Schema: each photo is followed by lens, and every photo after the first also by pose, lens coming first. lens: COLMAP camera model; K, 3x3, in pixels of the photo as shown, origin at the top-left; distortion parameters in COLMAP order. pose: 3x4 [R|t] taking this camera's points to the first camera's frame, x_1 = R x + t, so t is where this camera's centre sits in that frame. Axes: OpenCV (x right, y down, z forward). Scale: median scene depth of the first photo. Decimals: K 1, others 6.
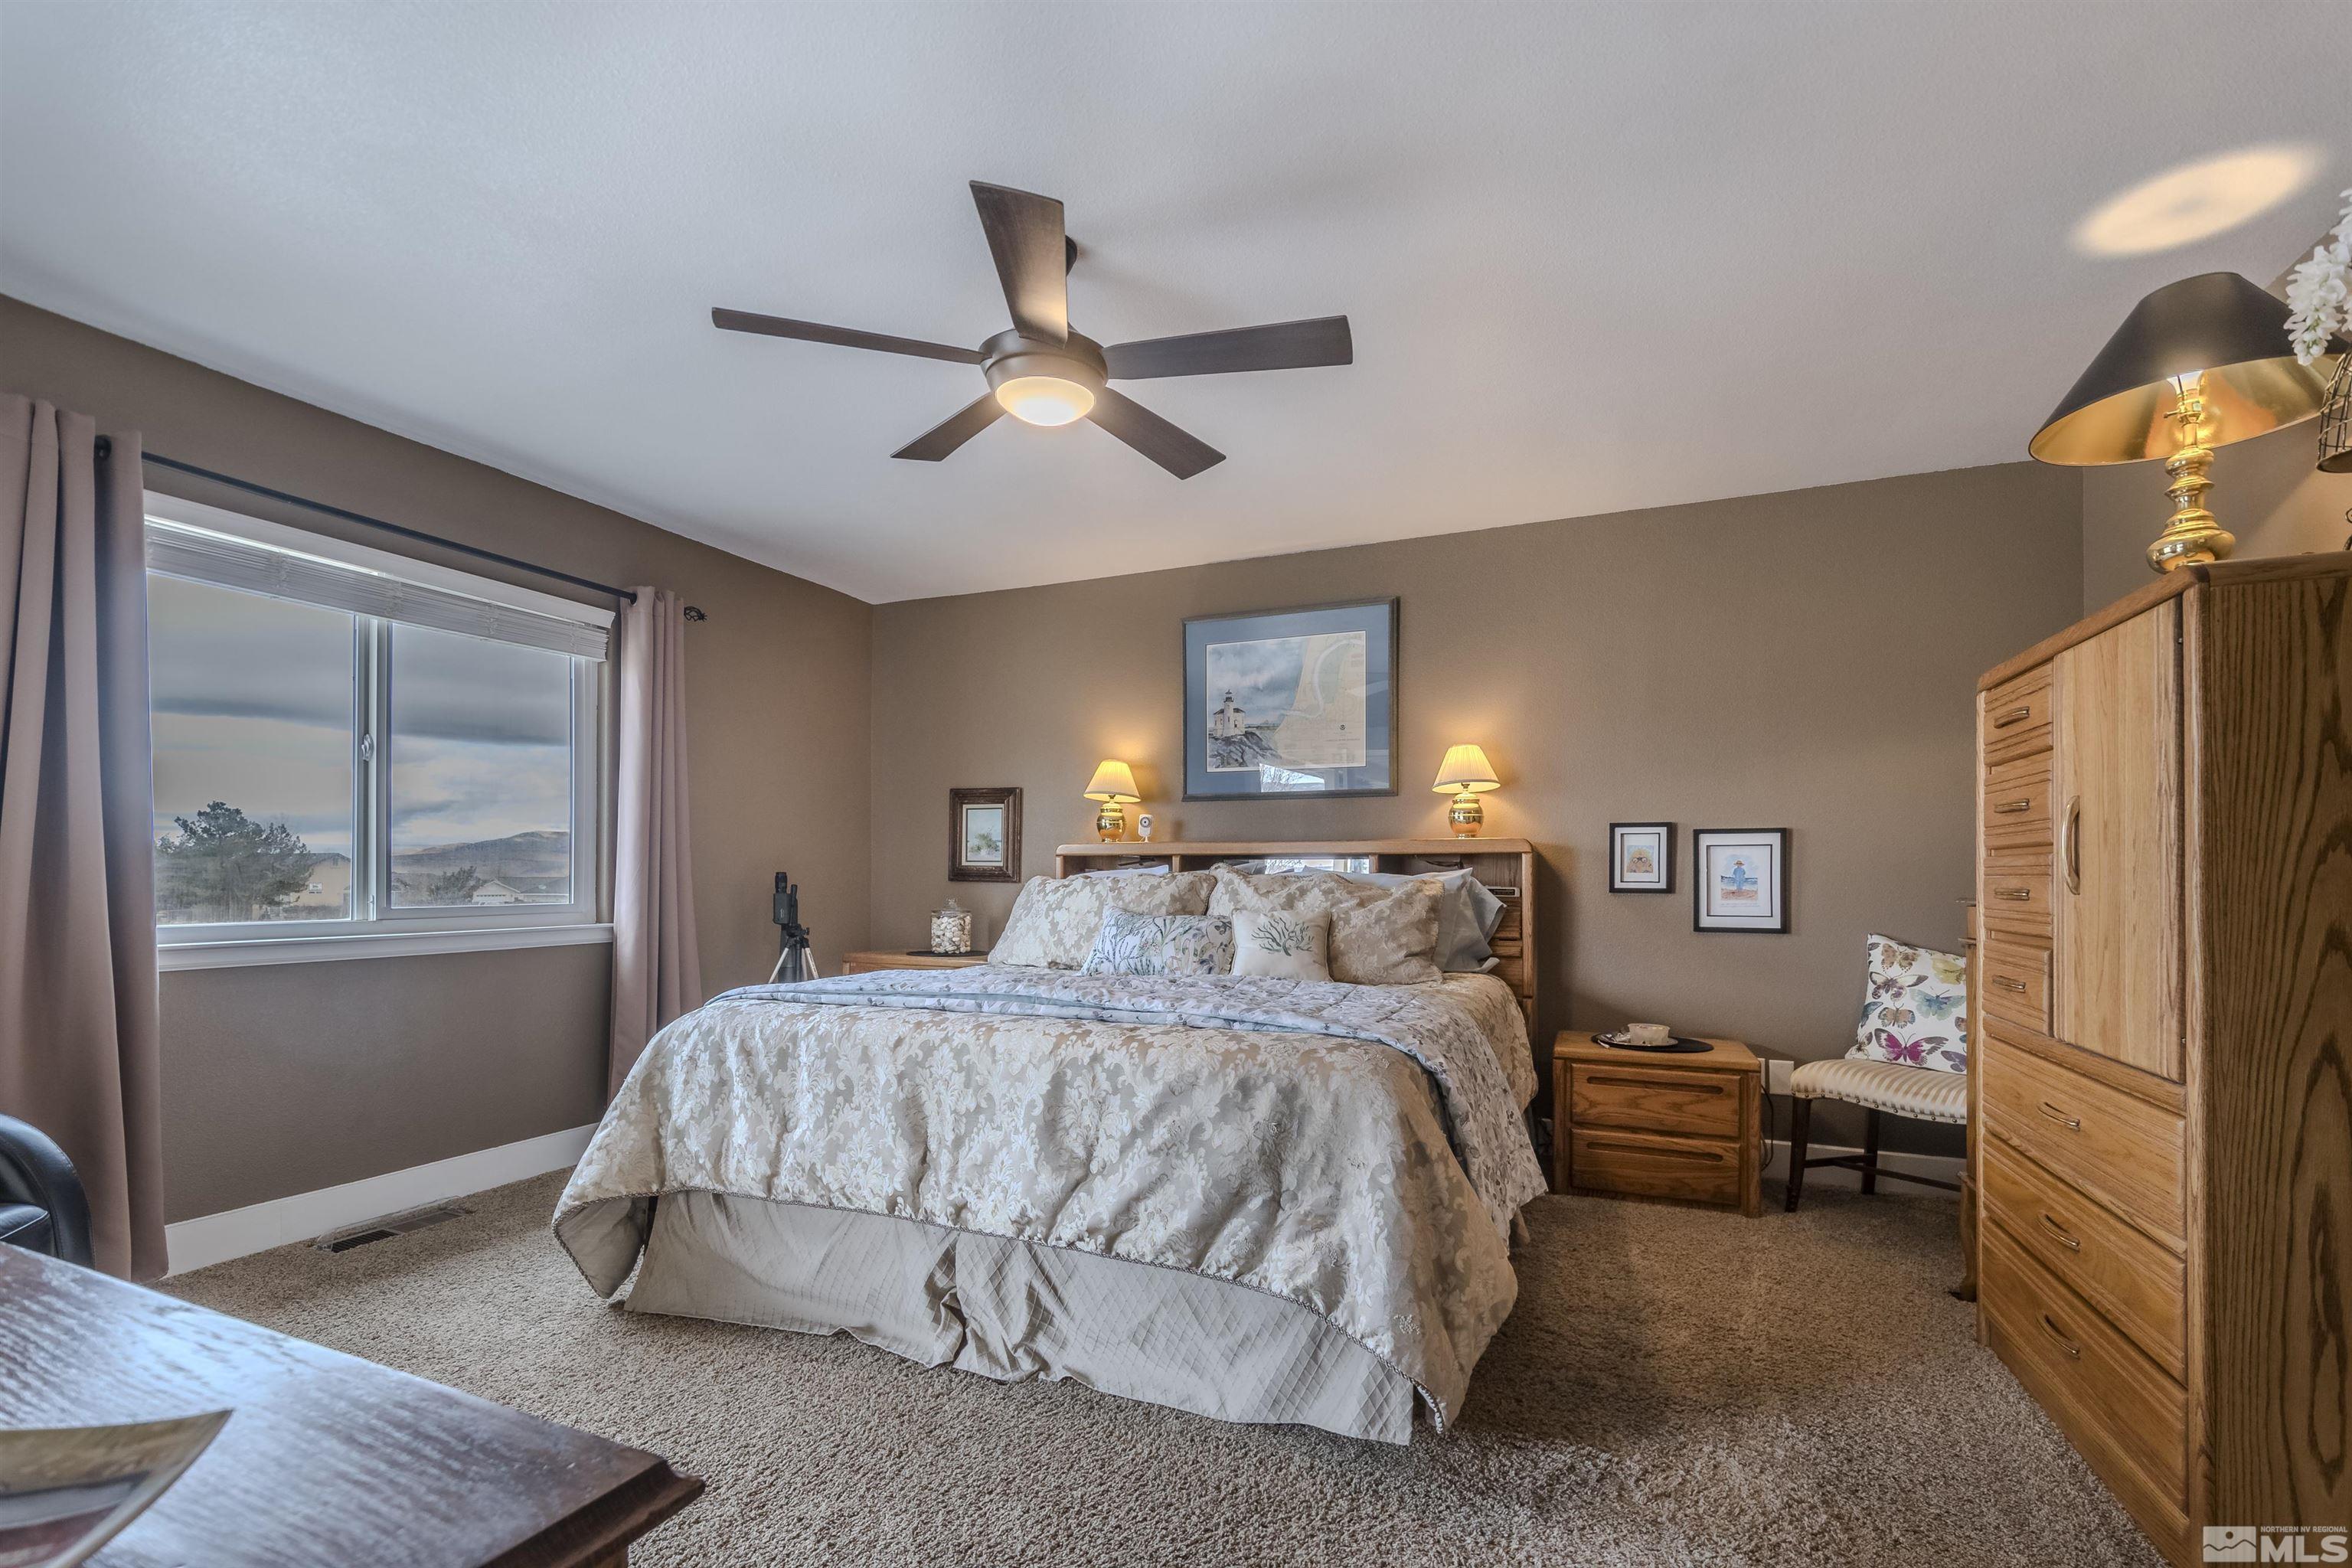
lens RADIAL K [[1033.3, 0, 1195.5], [0, 1033.3, 863.8], [0, 0, 1]] dist [0.022509, -0.014819]
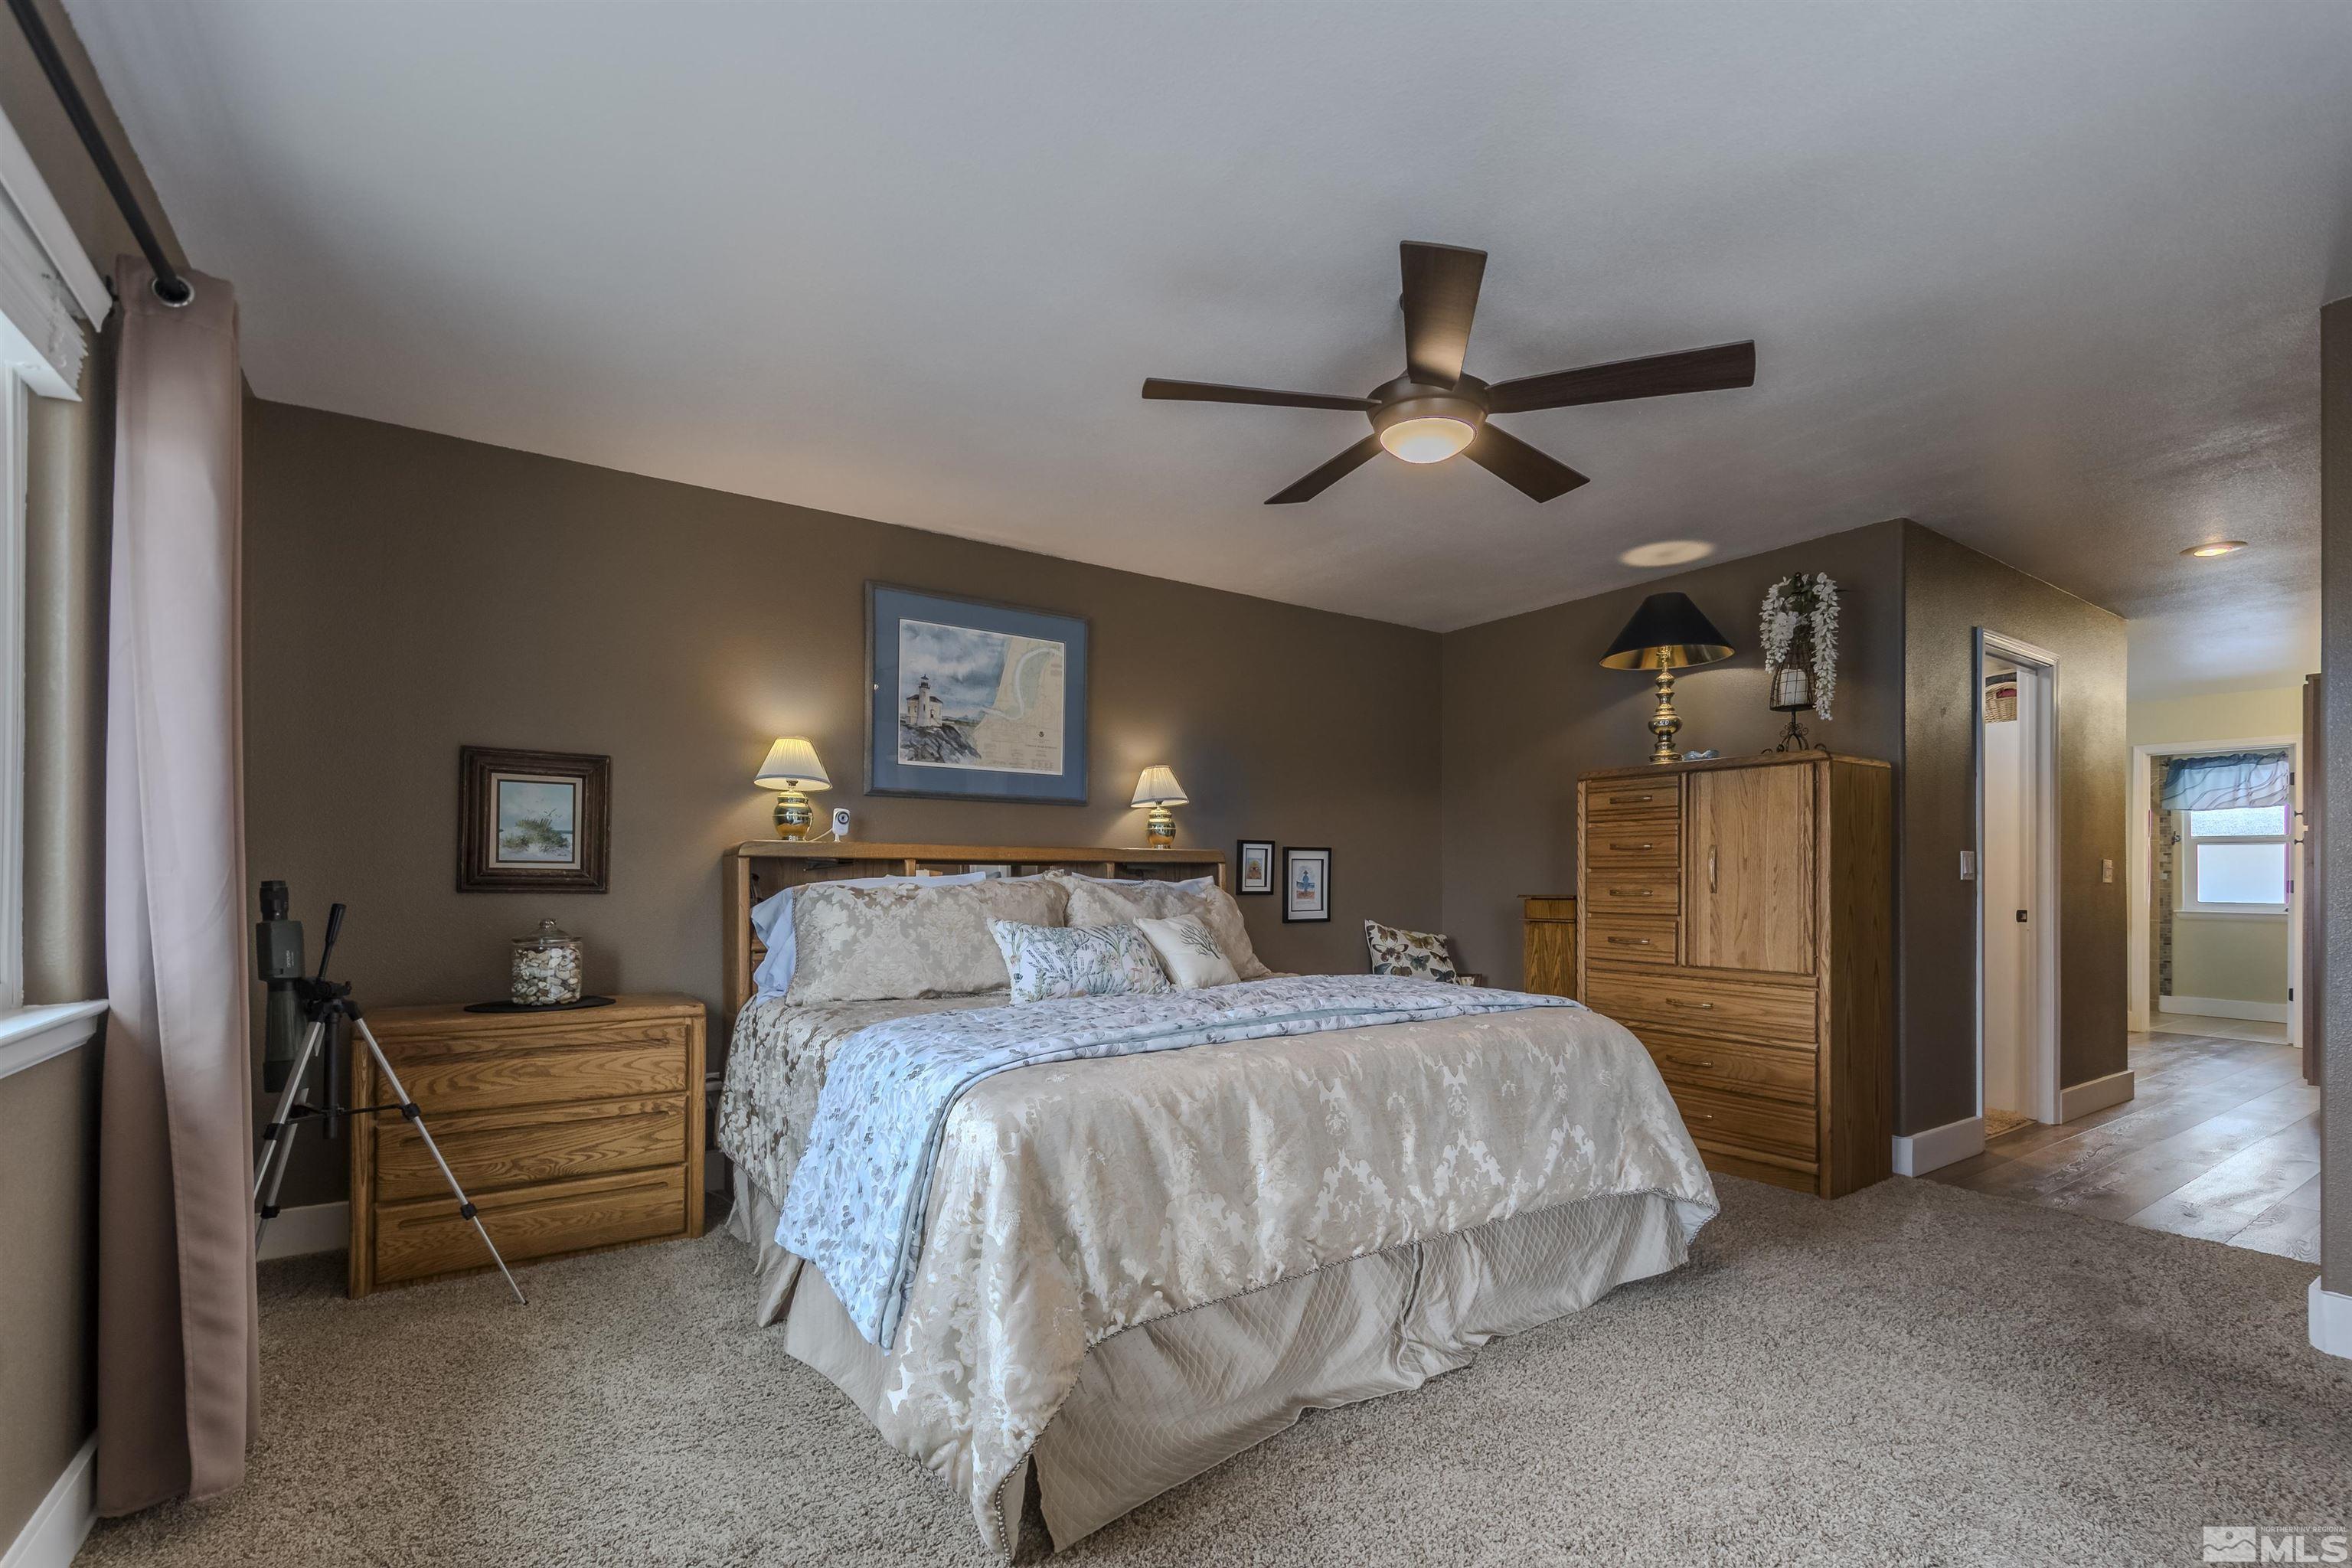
lens RADIAL K [[1033.3, 0, 1195.5], [0, 1033.3, 863.8], [0, 0, 1]] dist [0.022509, -0.014819]
pose [[0.539861, 0.009529, 0.841700, -0.614973], [-0.011544, 0.999926, -0.003916, -0.003915], [-0.841675, -0.007602, 0.539931, 0.328562]]
